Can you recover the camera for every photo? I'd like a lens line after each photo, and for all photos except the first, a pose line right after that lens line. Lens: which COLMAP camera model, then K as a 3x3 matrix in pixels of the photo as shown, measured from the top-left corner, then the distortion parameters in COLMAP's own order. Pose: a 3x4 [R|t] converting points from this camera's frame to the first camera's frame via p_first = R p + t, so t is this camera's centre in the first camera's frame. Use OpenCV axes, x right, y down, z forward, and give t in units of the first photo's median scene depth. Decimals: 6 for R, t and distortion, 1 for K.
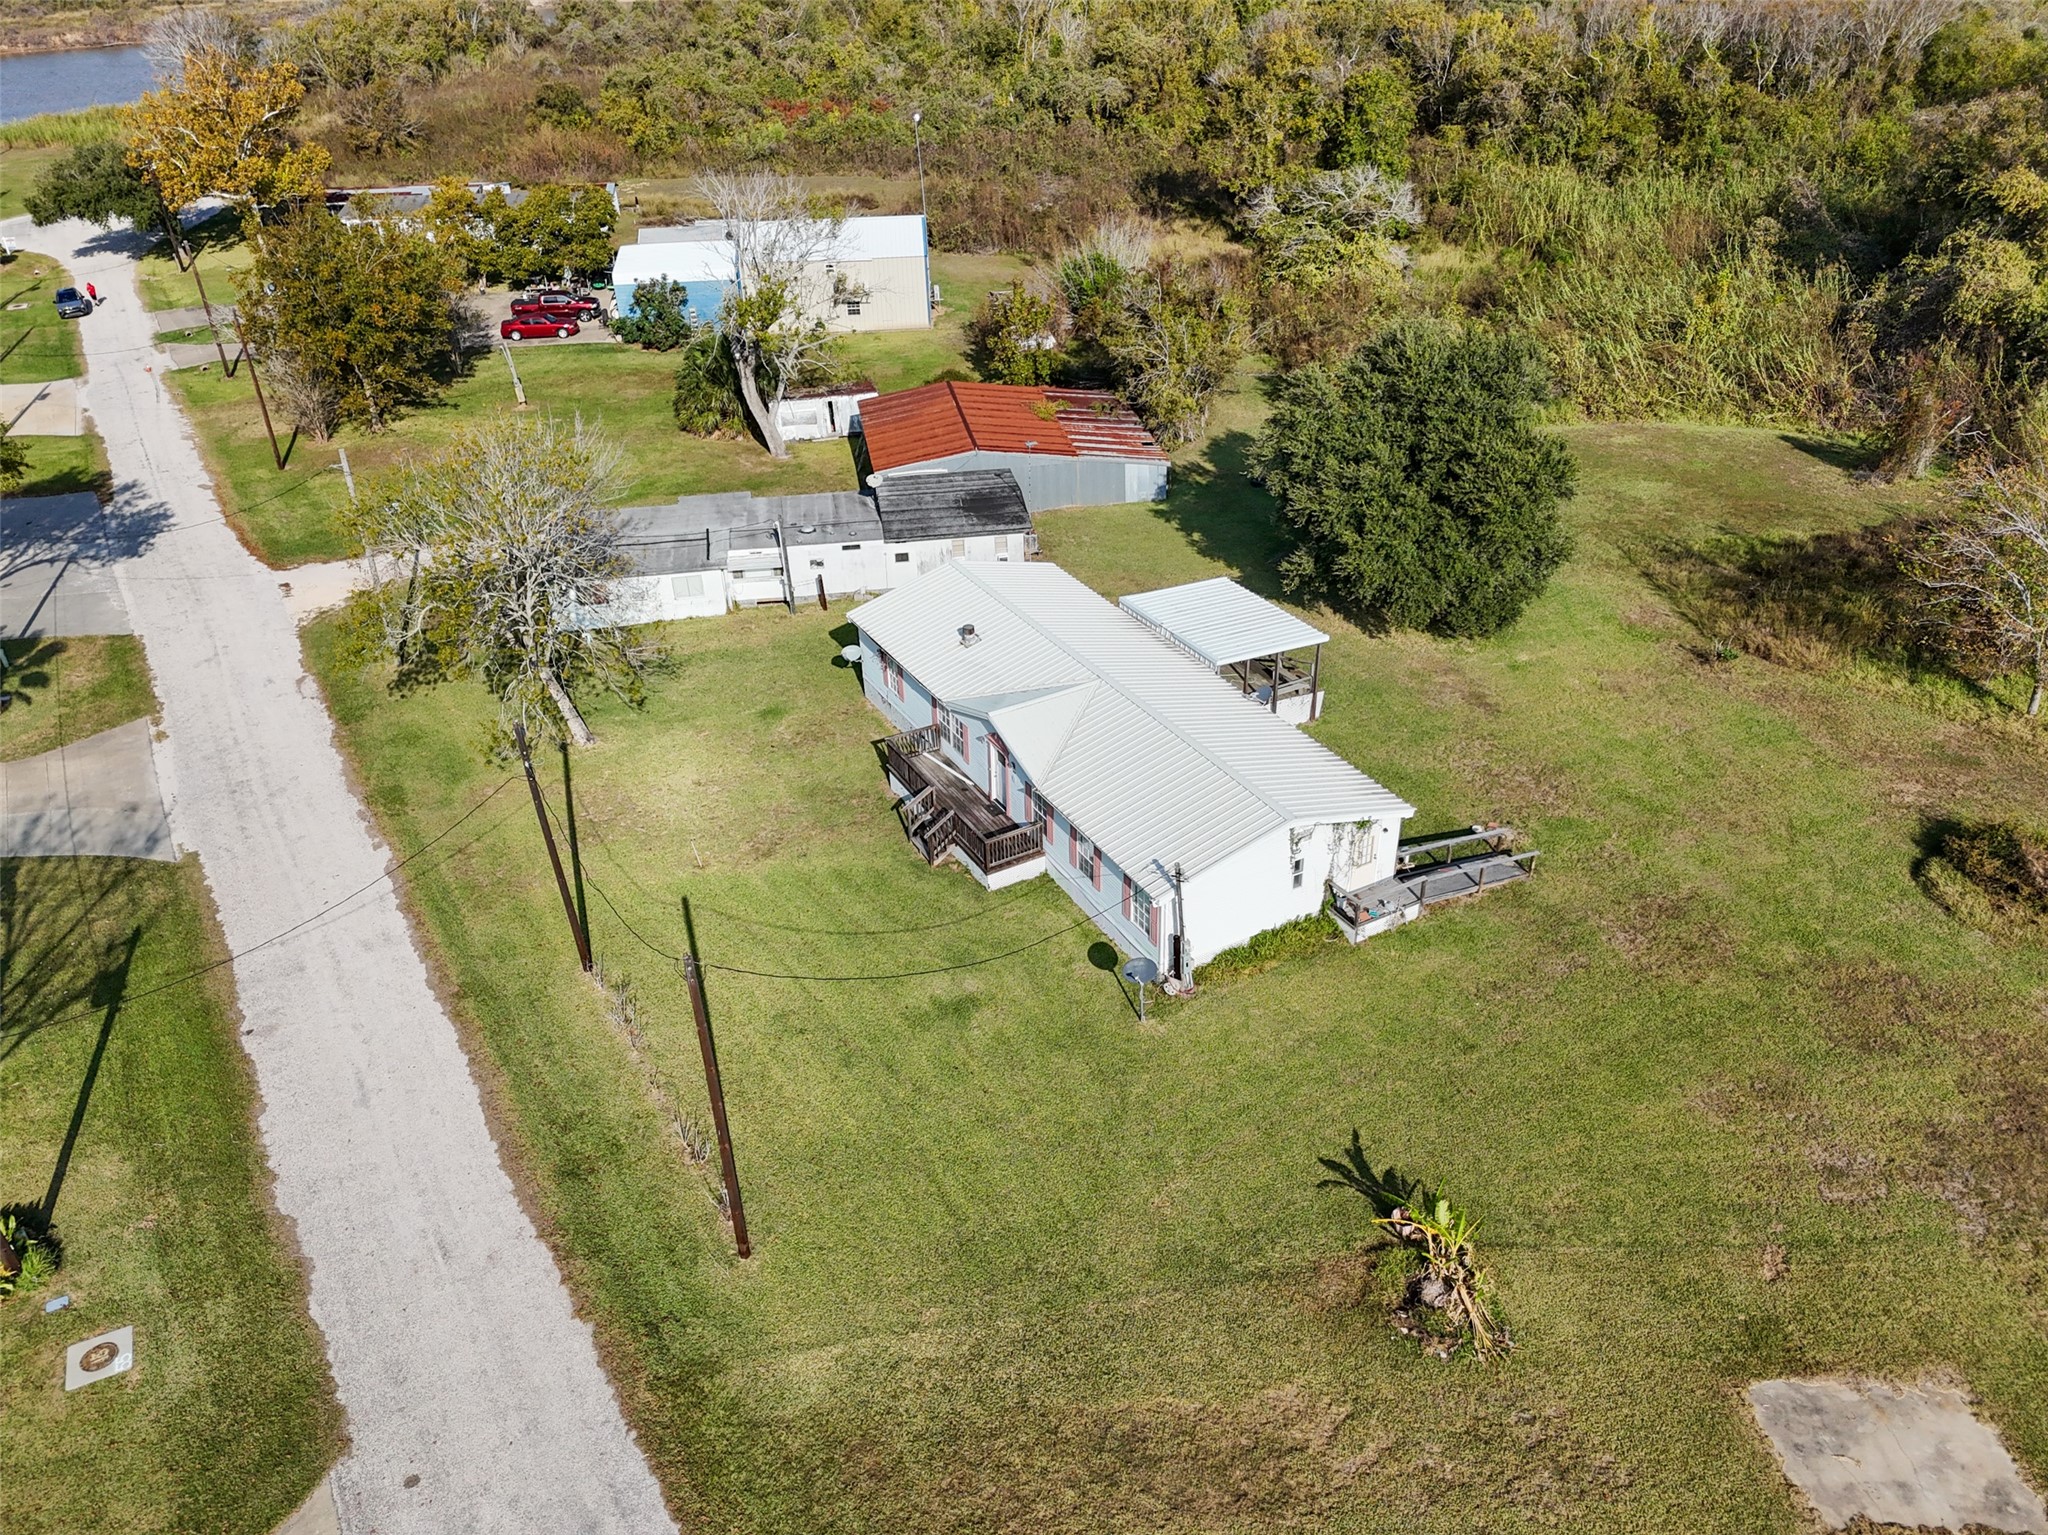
lens RADIAL K [[1506.9, 0, 1032.1], [0, 1506.9, 756.9], [0, 0, 1]] dist [0.076922, -0.070071]
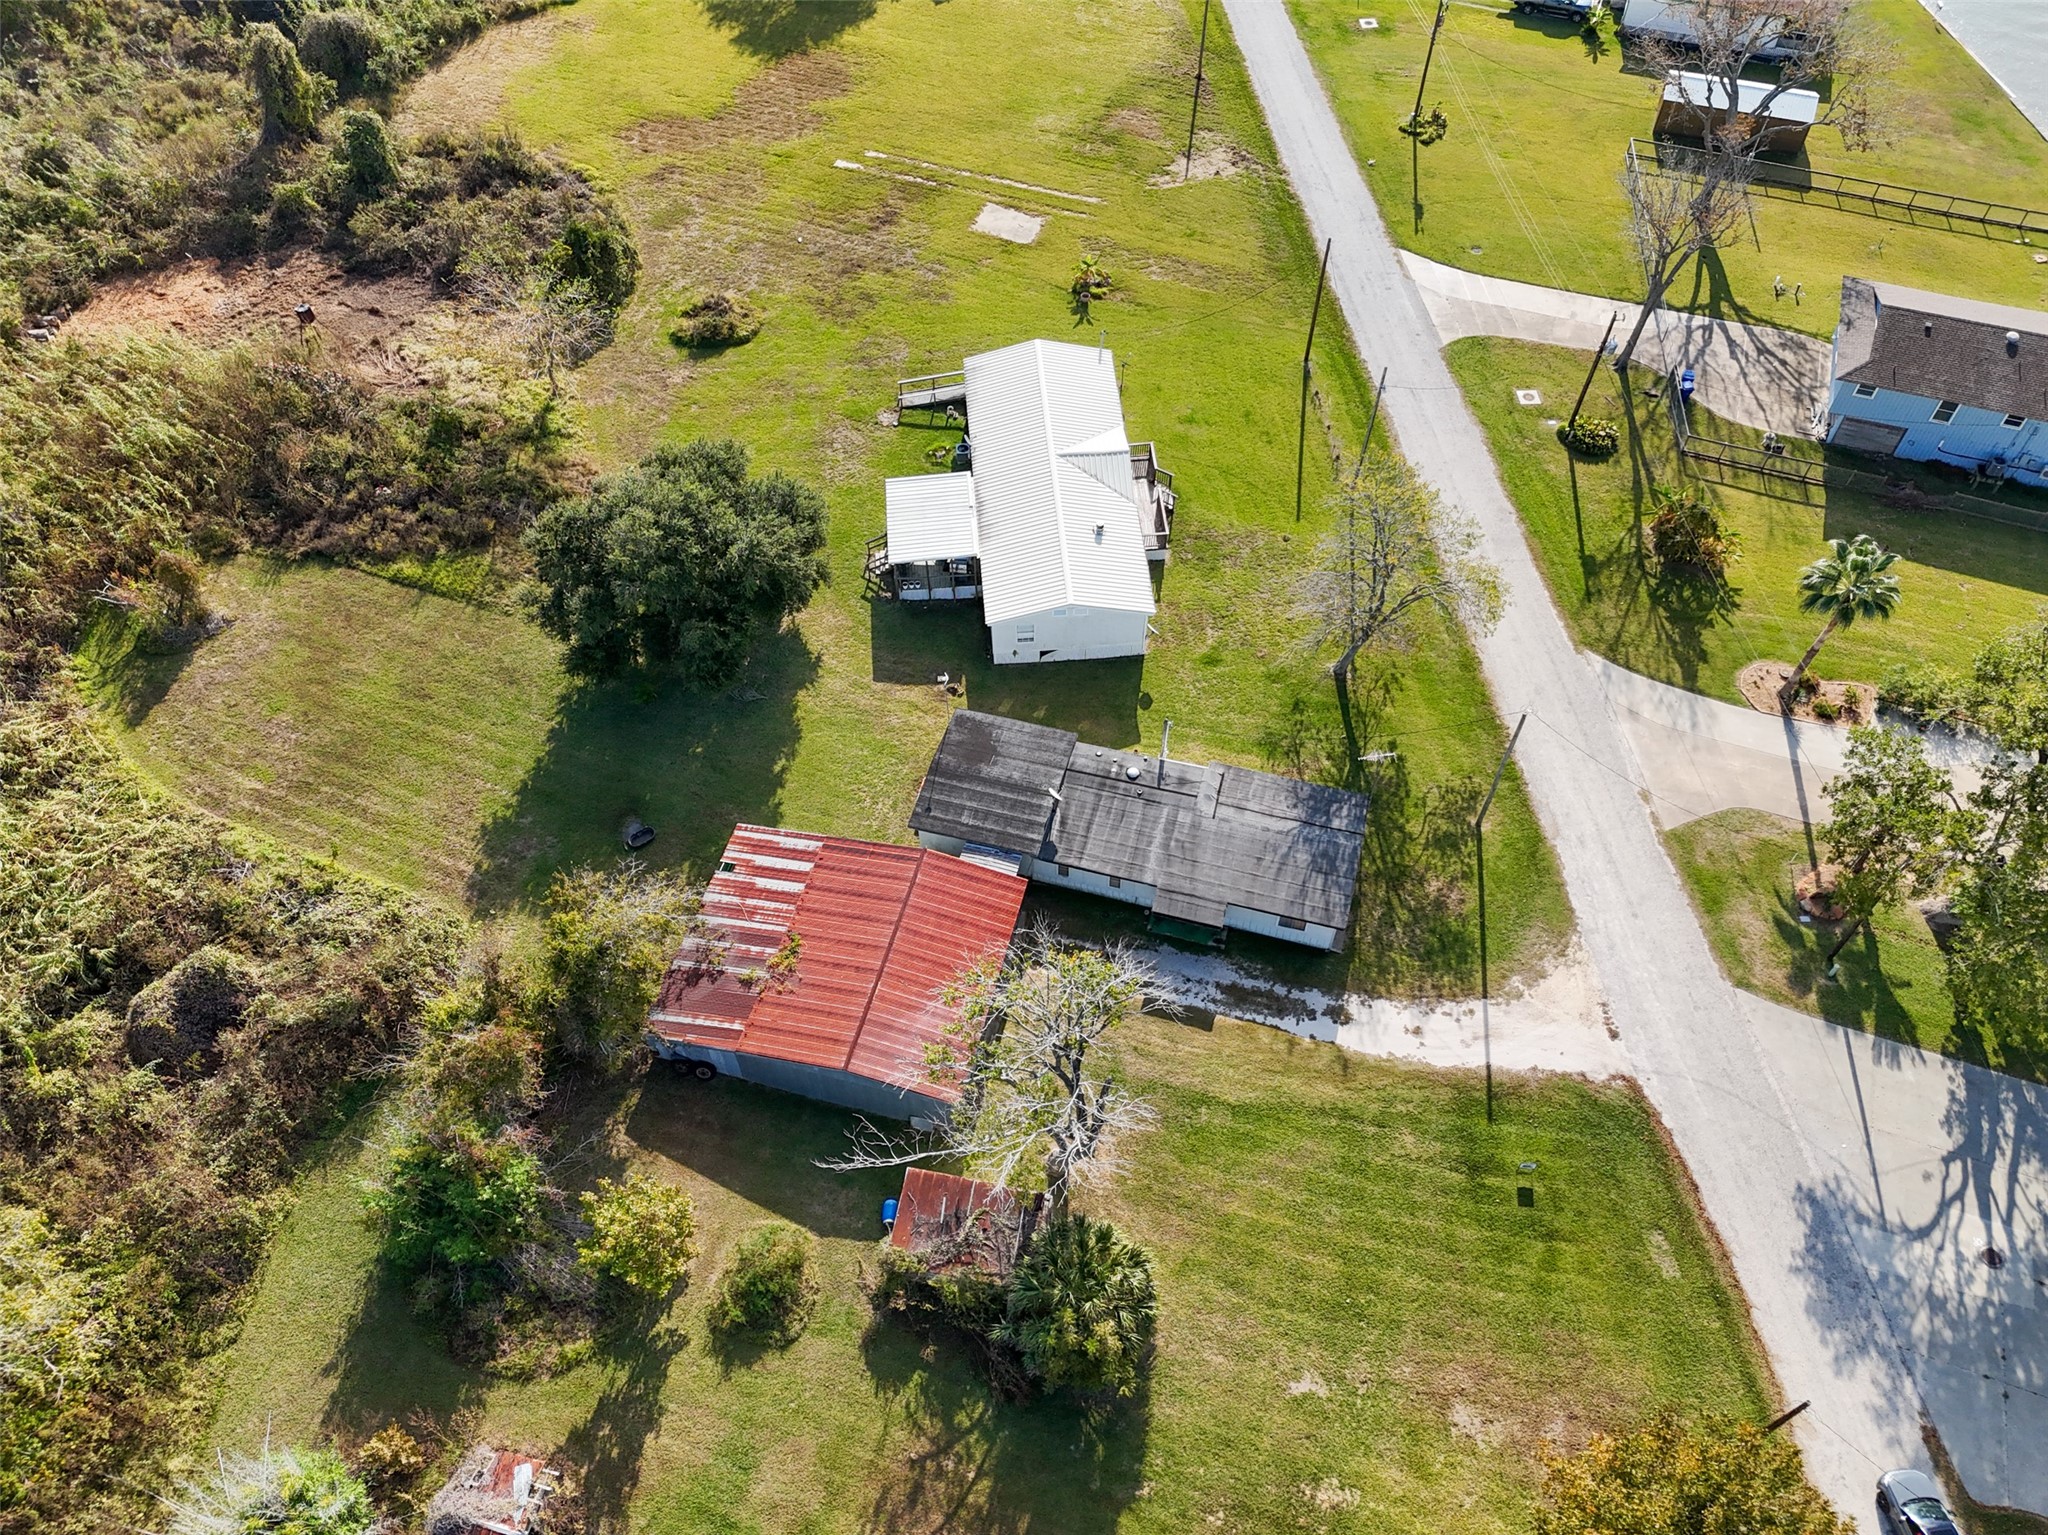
lens RADIAL K [[1506.9, 0, 1030.7], [0, 1506.9, 749.8], [0, 0, 1]] dist [0.076922, -0.070071]
pose [[-0.909750, -0.310587, 0.275484, -0.384790], [0.237691, 0.154381, 0.958994, -1.251844], [-0.340380, 0.937925, -0.066624, 1.089136]]
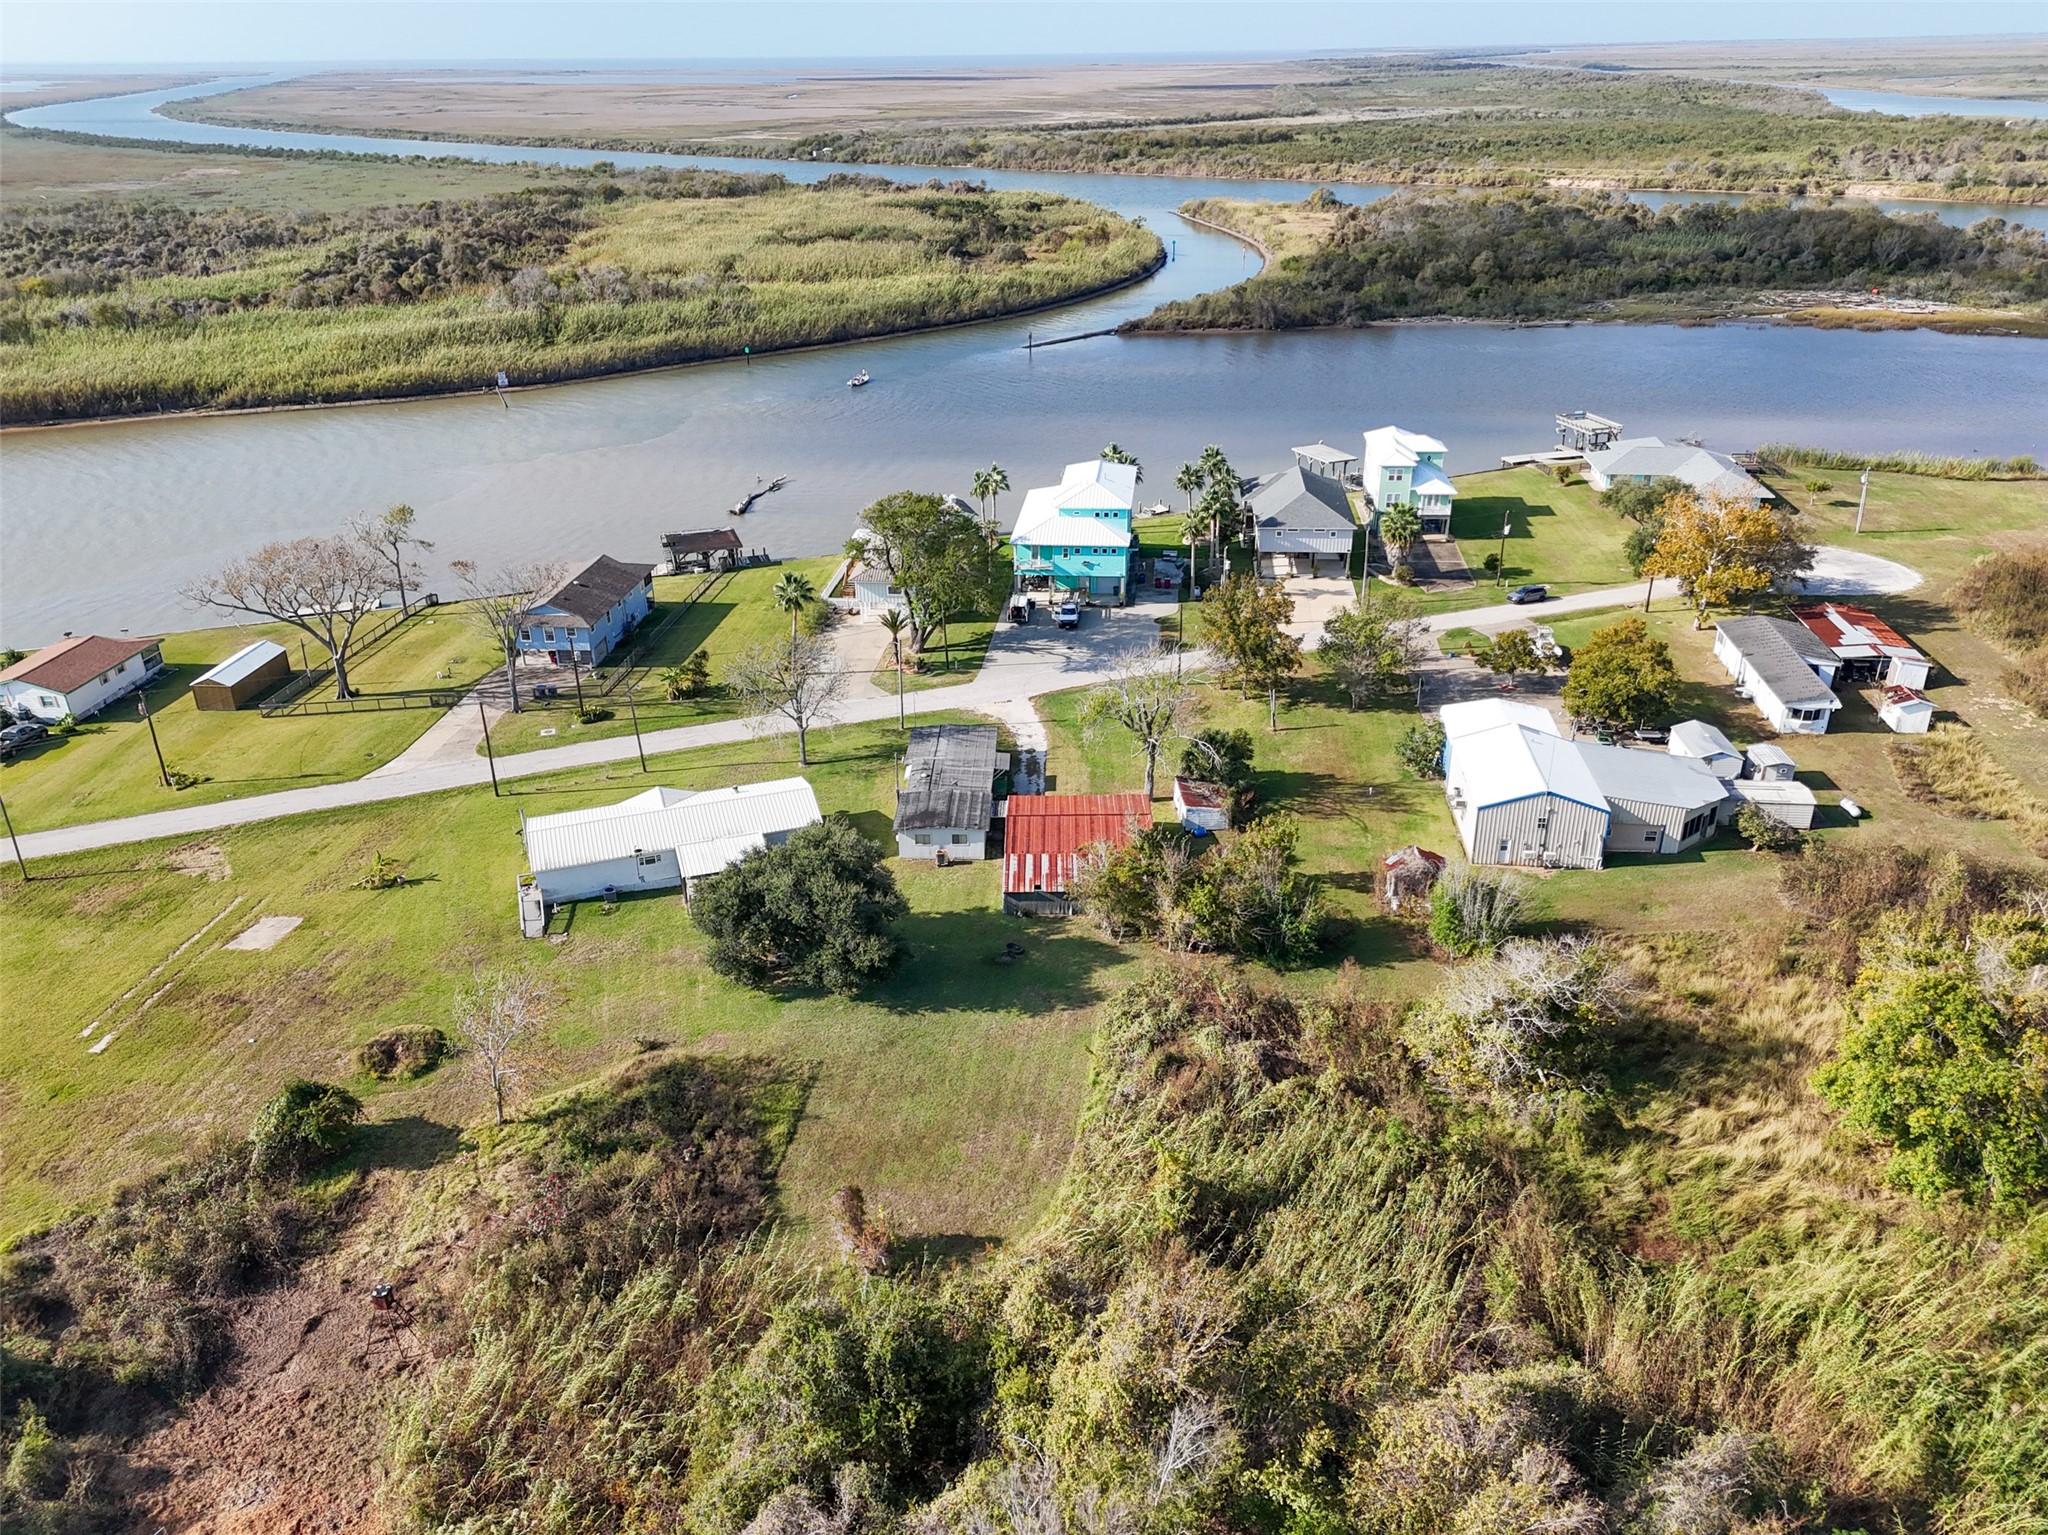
lens RADIAL K [[1506.9, 0, 1033.5], [0, 1506.9, 763.2], [0, 0, 1]] dist [0.076922, -0.070071]
pose [[-0.176976, 0.443951, -0.878400, 1.509830], [-0.484454, 0.737590, 0.470389, -1.136549], [0.856729, 0.508792, 0.084538, 0.953303]]
